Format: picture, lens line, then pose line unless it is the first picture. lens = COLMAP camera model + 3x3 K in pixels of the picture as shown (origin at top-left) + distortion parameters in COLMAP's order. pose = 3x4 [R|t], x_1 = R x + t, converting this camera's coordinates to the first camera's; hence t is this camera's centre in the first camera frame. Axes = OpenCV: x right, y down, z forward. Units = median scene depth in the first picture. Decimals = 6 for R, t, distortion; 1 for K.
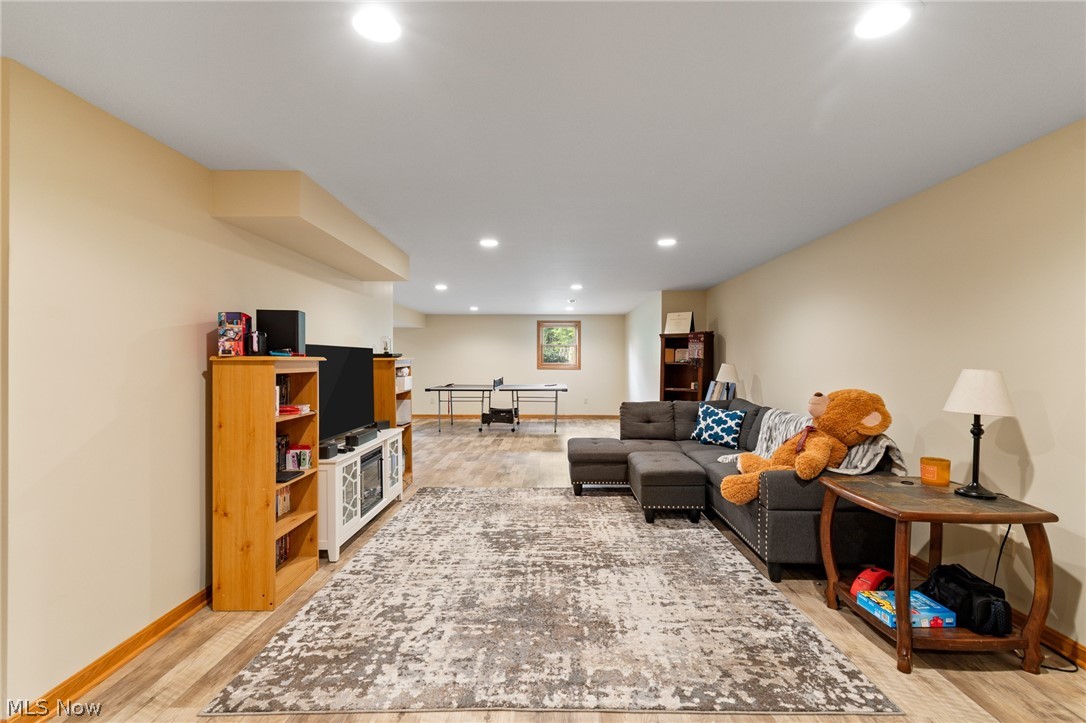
lens RADIAL K [[490.3, 0, 535.7], [0, 490.3, 361.8], [0, 0, 1]] dist [0.003537, -0.001095]
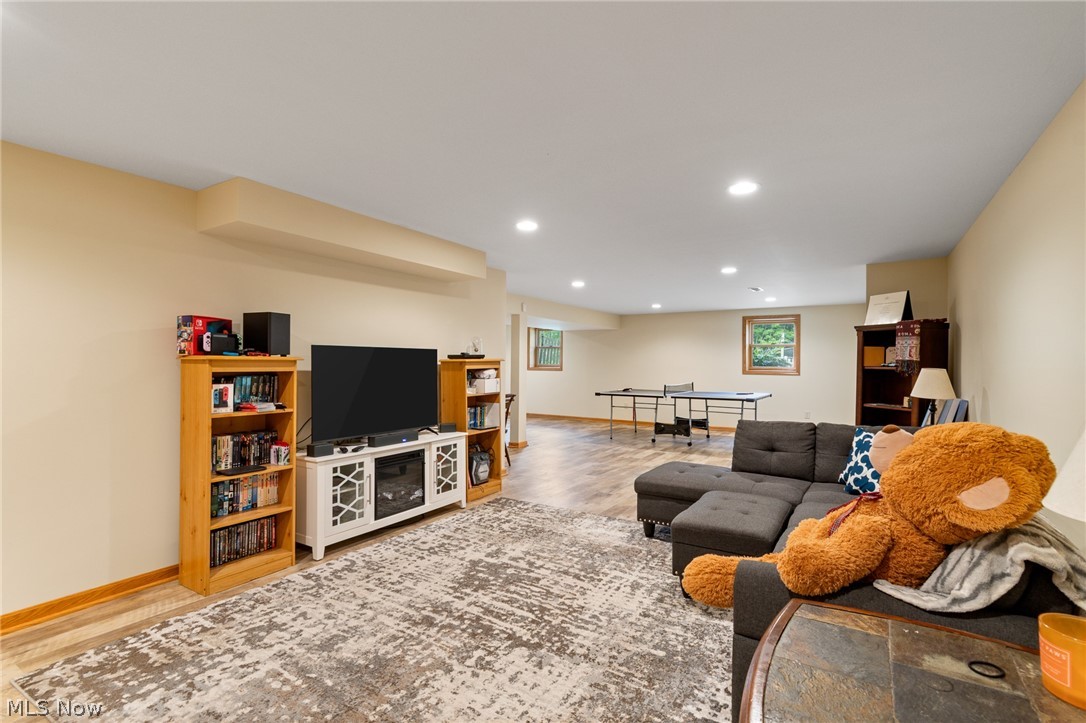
lens RADIAL K [[490.3, 0, 548.0], [0, 490.3, 362.8], [0, 0, 1]] dist [0.003537, -0.001095]
pose [[0.859966, 0.003615, -0.510339, 0.491025], [-0.006361, 0.999973, -0.003636, 0.002723], [0.510312, 0.006373, 0.859965, 0.359066]]
